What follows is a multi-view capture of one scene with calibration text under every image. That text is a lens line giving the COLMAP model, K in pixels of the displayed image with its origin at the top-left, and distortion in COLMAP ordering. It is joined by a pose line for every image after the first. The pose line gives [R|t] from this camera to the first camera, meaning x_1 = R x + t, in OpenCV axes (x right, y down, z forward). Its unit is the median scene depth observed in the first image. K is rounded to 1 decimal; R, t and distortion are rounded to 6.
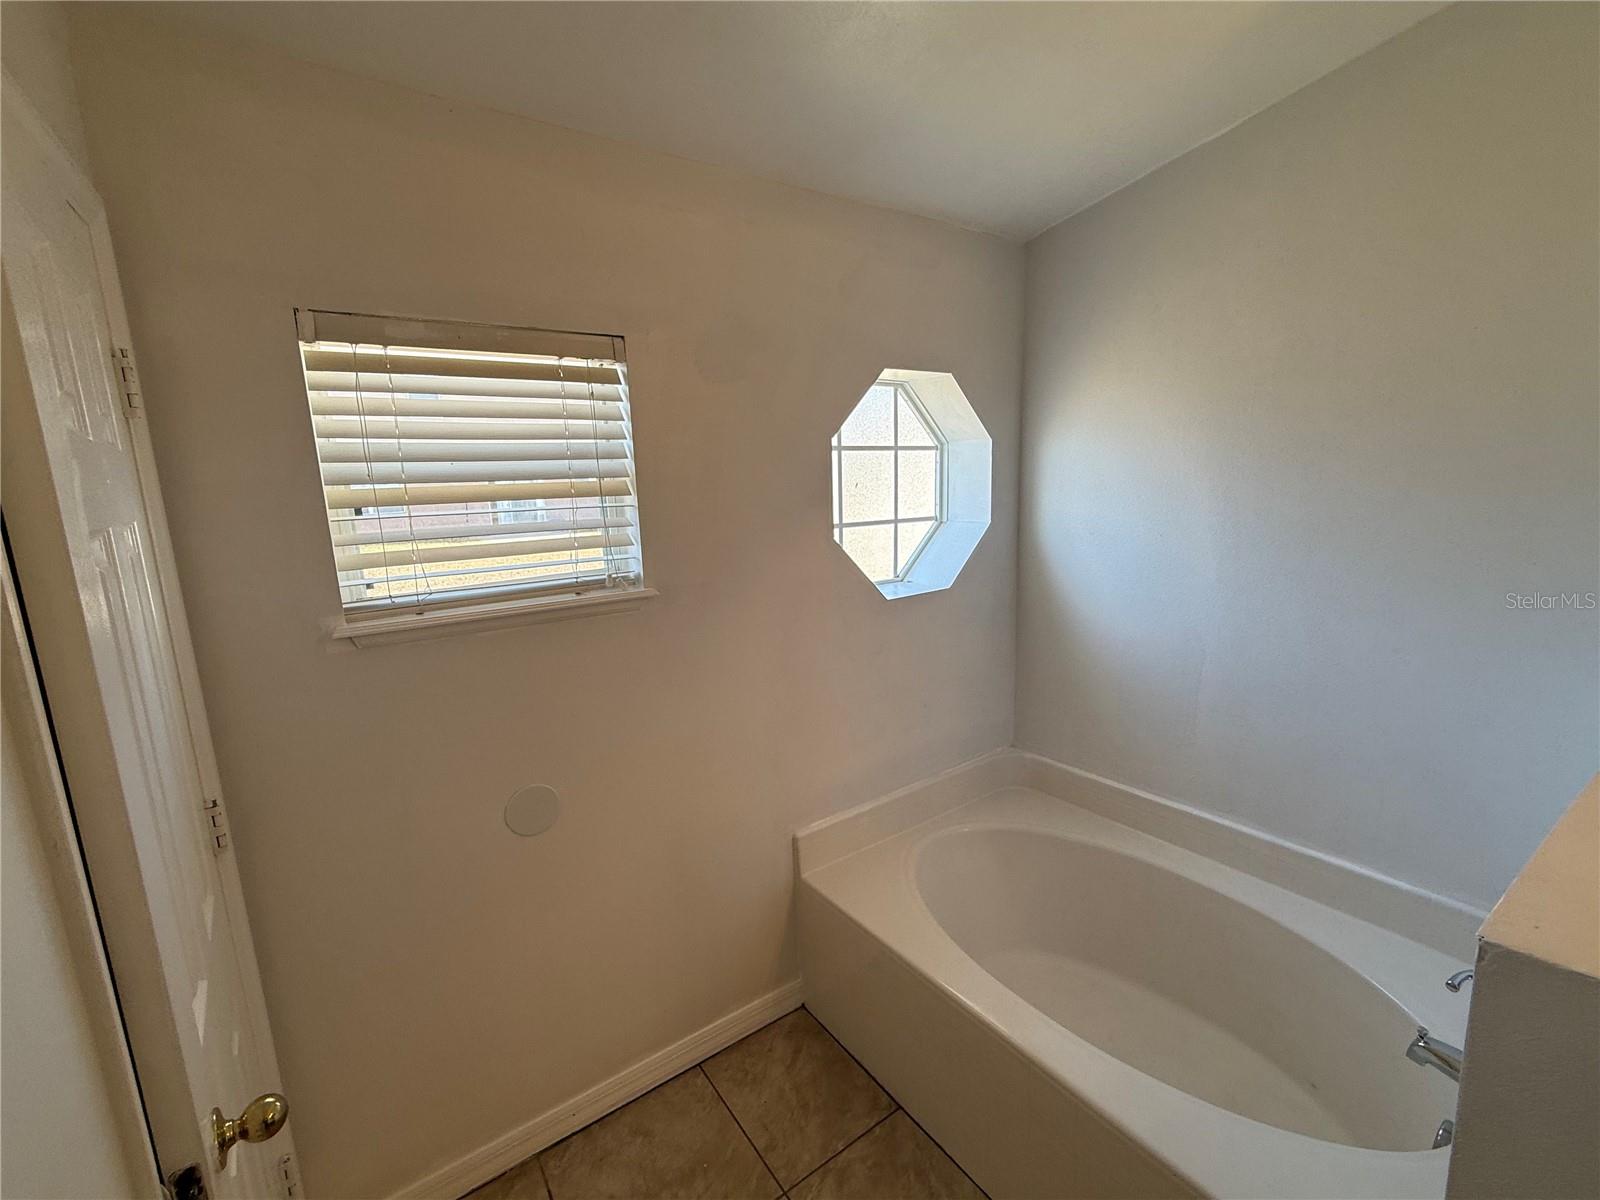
lens RADIAL K [[675.4, 0, 799.0], [0, 675.4, 600.3], [0, 0, 1]] dist [0.001296, 0.000319]
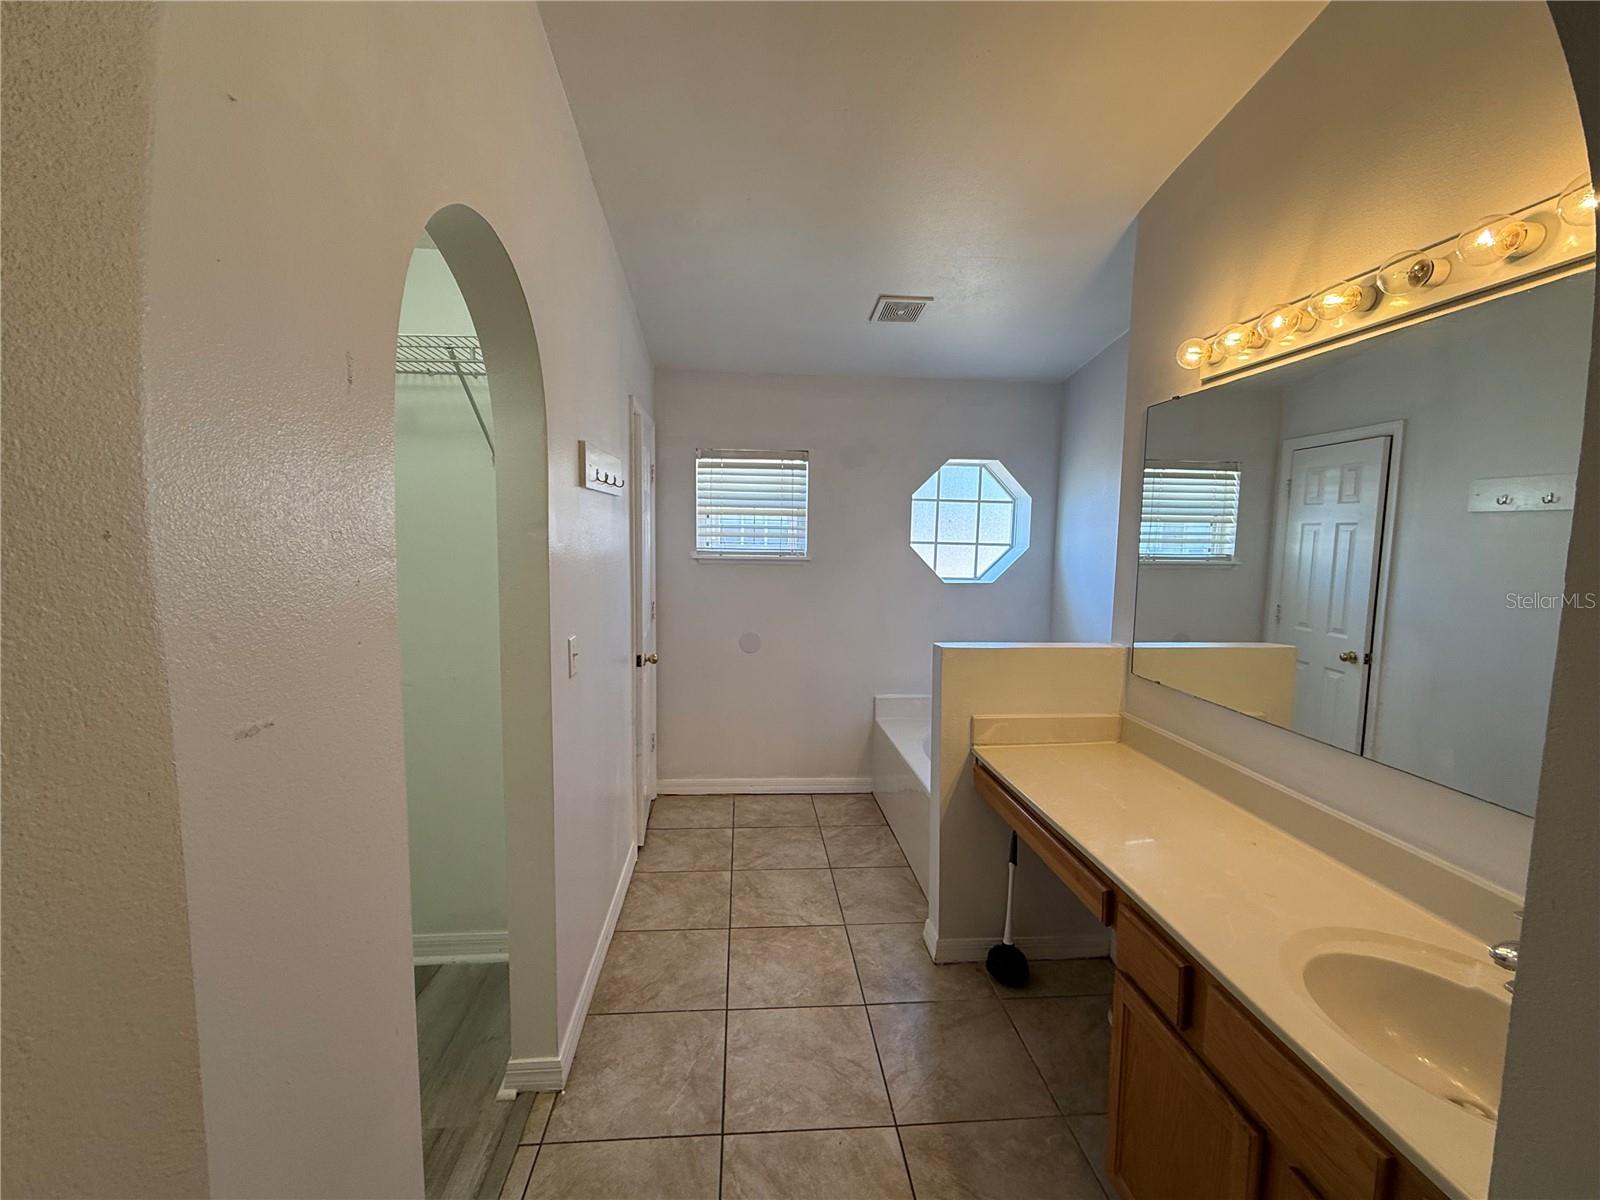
lens RADIAL K [[675.4, 0, 801.6], [0, 675.4, 603.6], [0, 0, 1]] dist [0.001296, 0.000319]
pose [[0.863956, 0.107194, -0.492026, 0.936314], [-0.138305, 0.990017, -0.027163, 0.210612], [0.484202, 0.091517, 0.870157, -1.027843]]
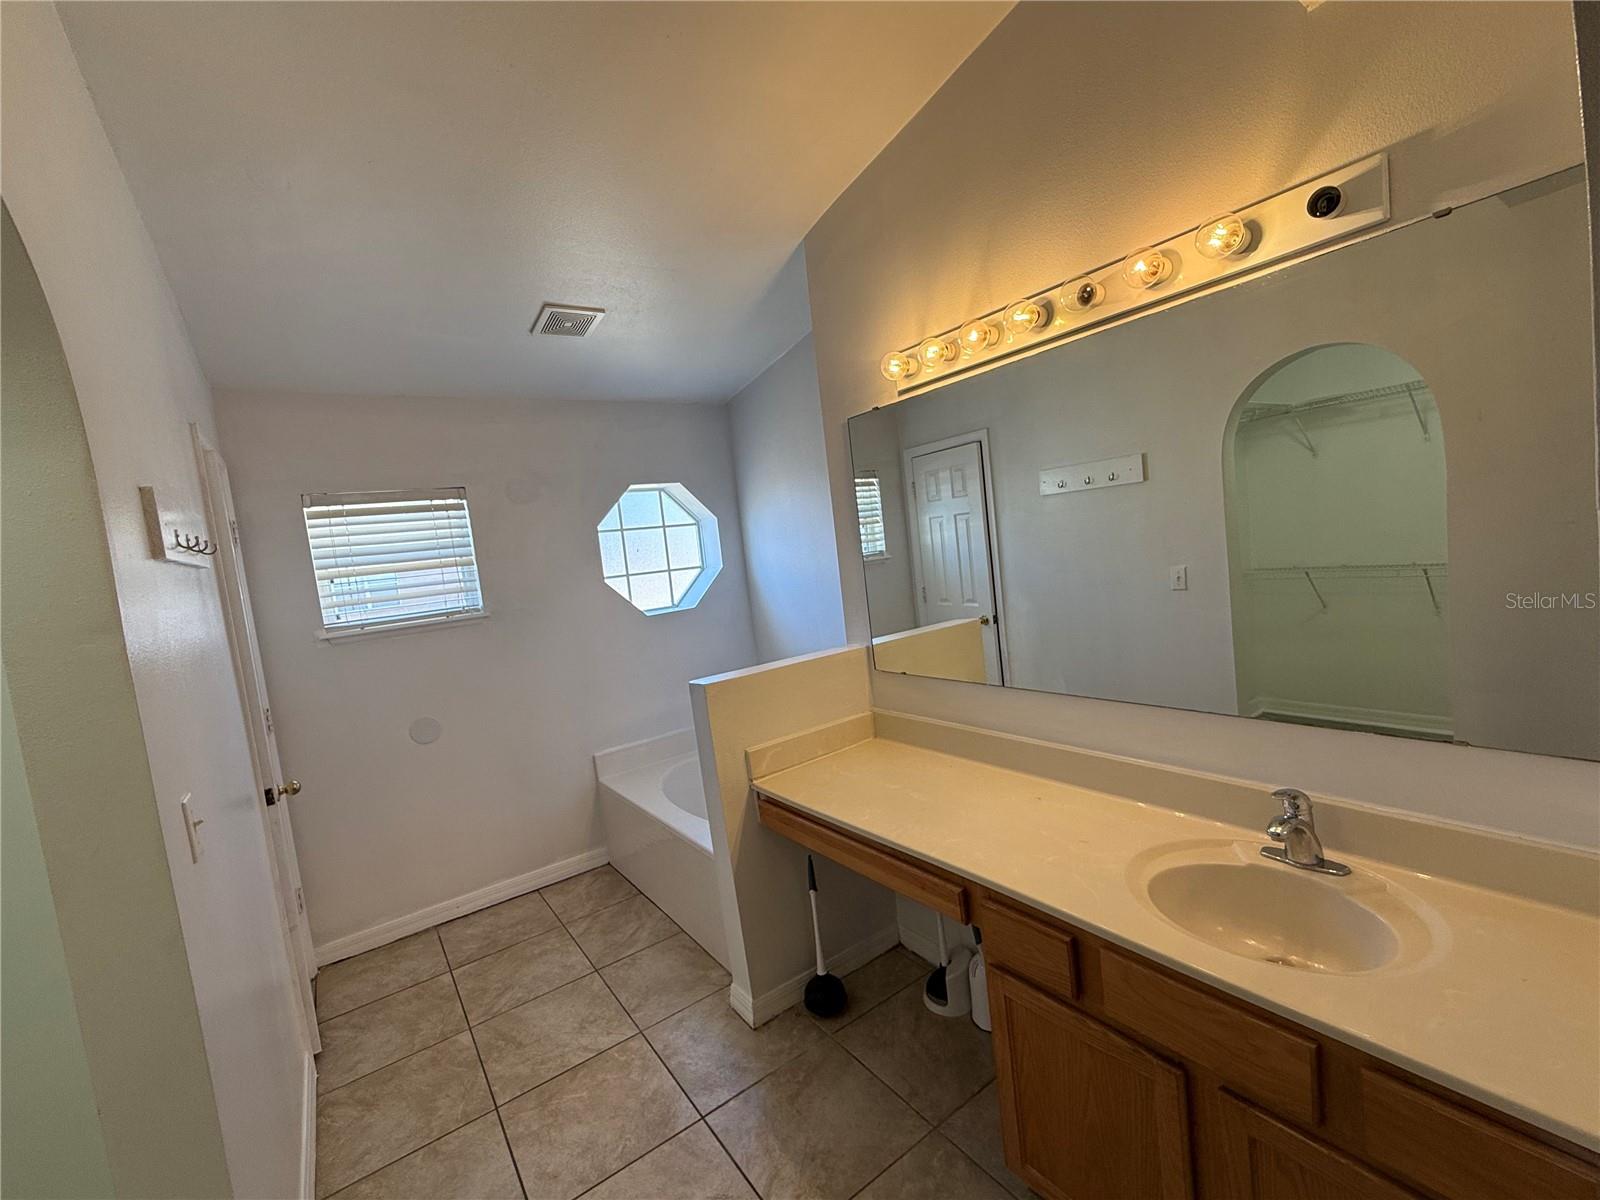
lens RADIAL K [[675.4, 0, 799.6], [0, 675.4, 602.3], [0, 0, 1]] dist [0.001296, 0.000319]
pose [[0.997450, -0.071372, -0.000478, 0.691516], [0.071046, 0.993488, -0.089071, 0.193712], [0.006832, 0.088810, 0.996025, -0.937216]]
